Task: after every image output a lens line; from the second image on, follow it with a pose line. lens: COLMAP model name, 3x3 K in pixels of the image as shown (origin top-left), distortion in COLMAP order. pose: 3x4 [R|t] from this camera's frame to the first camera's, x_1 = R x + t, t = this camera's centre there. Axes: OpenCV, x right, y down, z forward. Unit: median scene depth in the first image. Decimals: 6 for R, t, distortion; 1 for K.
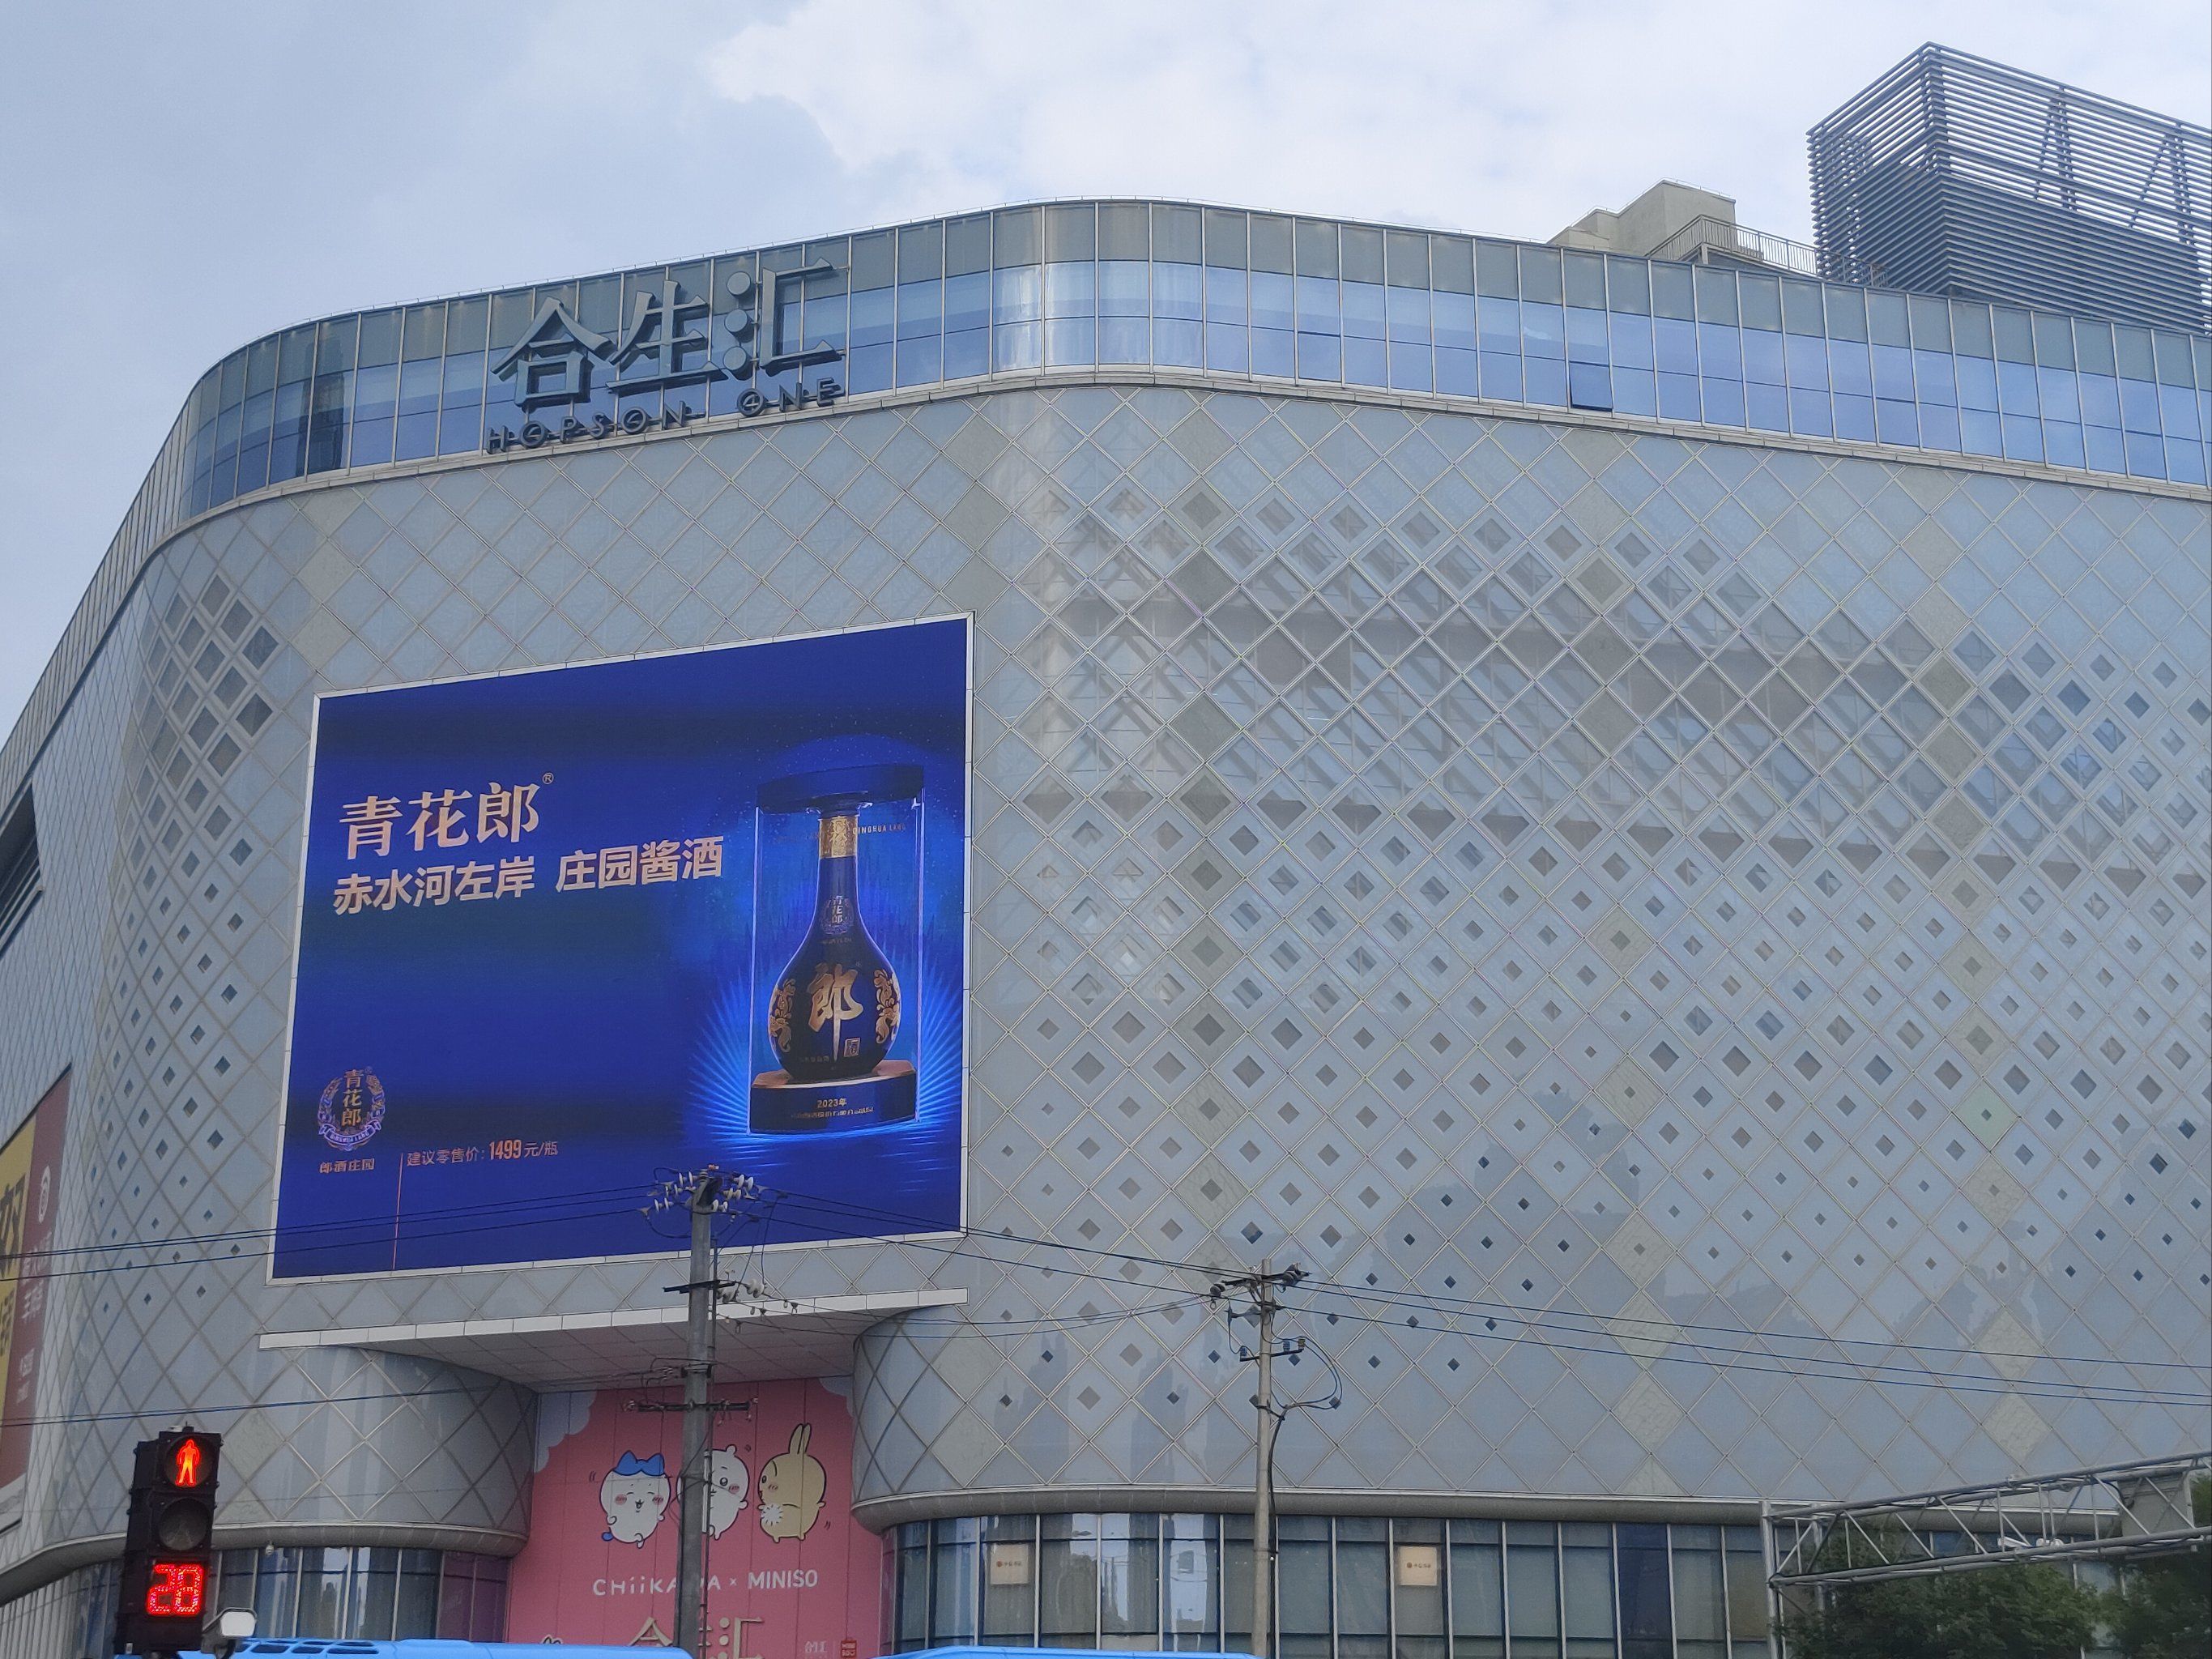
lens RADIAL K [[3139.5, 0, 1106.0], [0, 3139.5, 829.5], [0, 0, 1]] dist [0.067900, 0.076621]
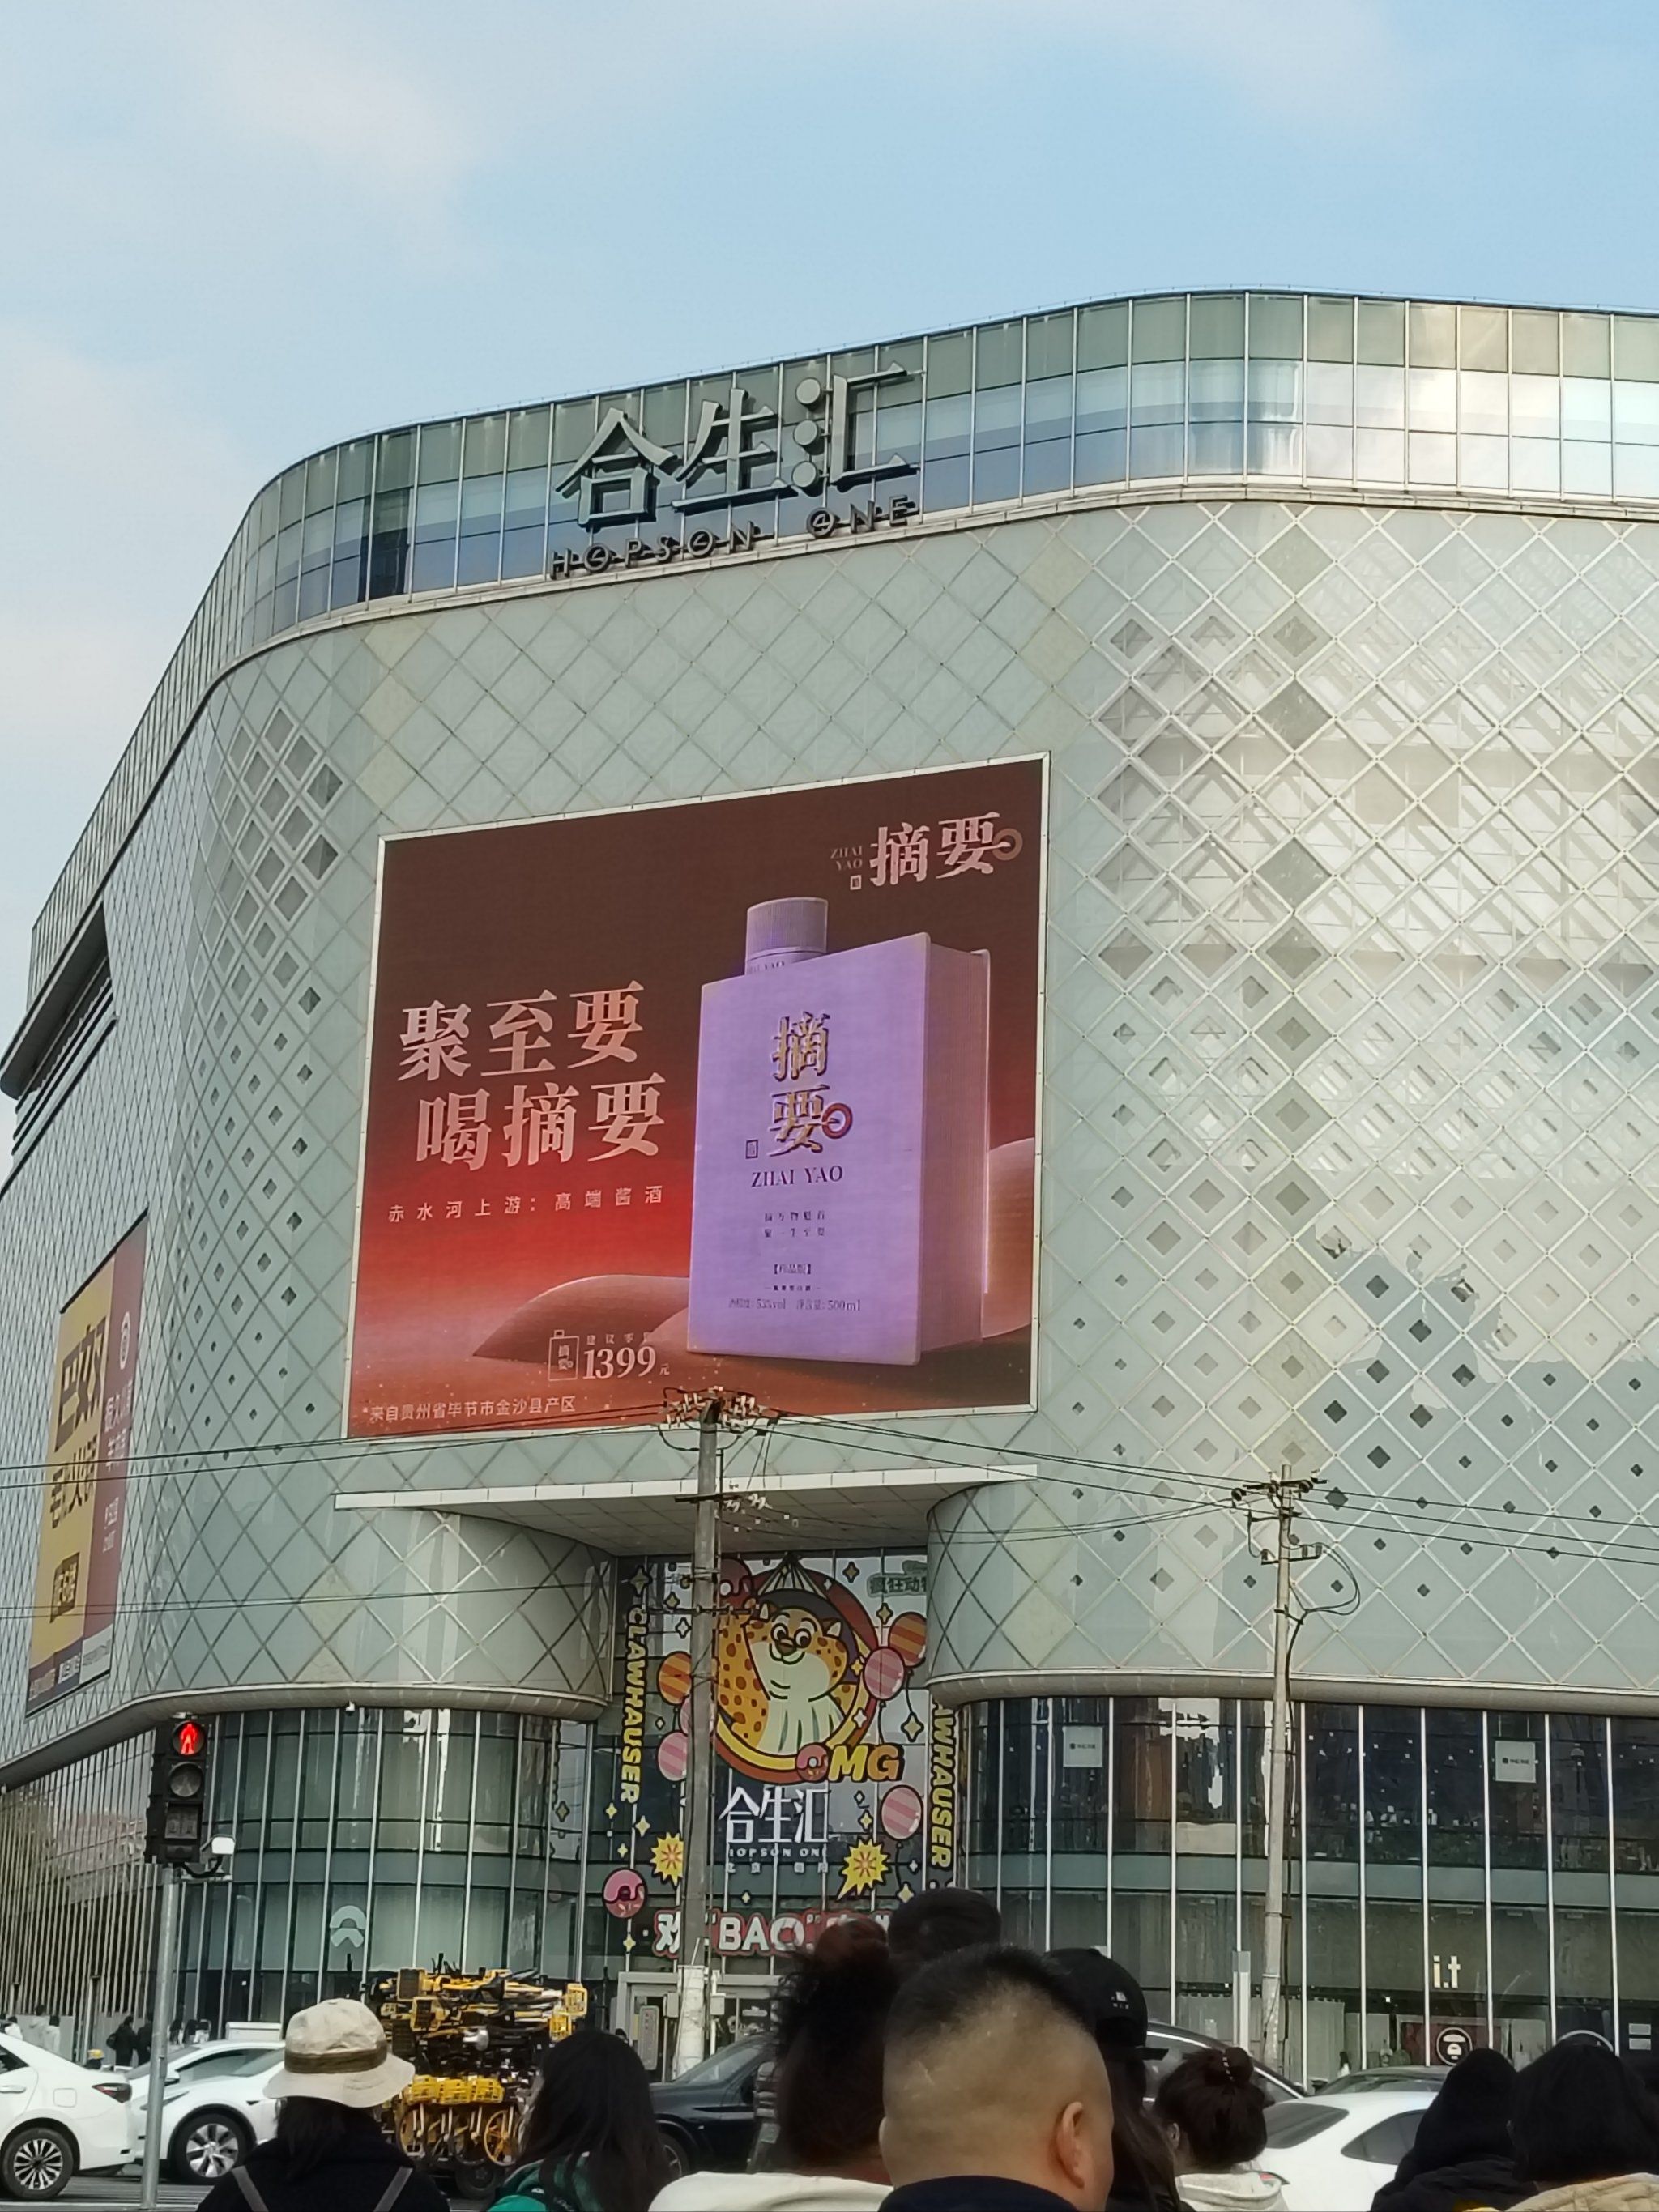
lens RADIAL K [[3779.6, 0, 829.5], [0, 3779.6, 1106.0], [0, 0, 1]] dist [0.226201, -0.002083]
pose [[0.989985, 0.000460, -0.141171, 0.049912], [0.009742, 0.997388, 0.071571, -0.042305], [0.140835, -0.072230, 0.987395, -0.135332]]
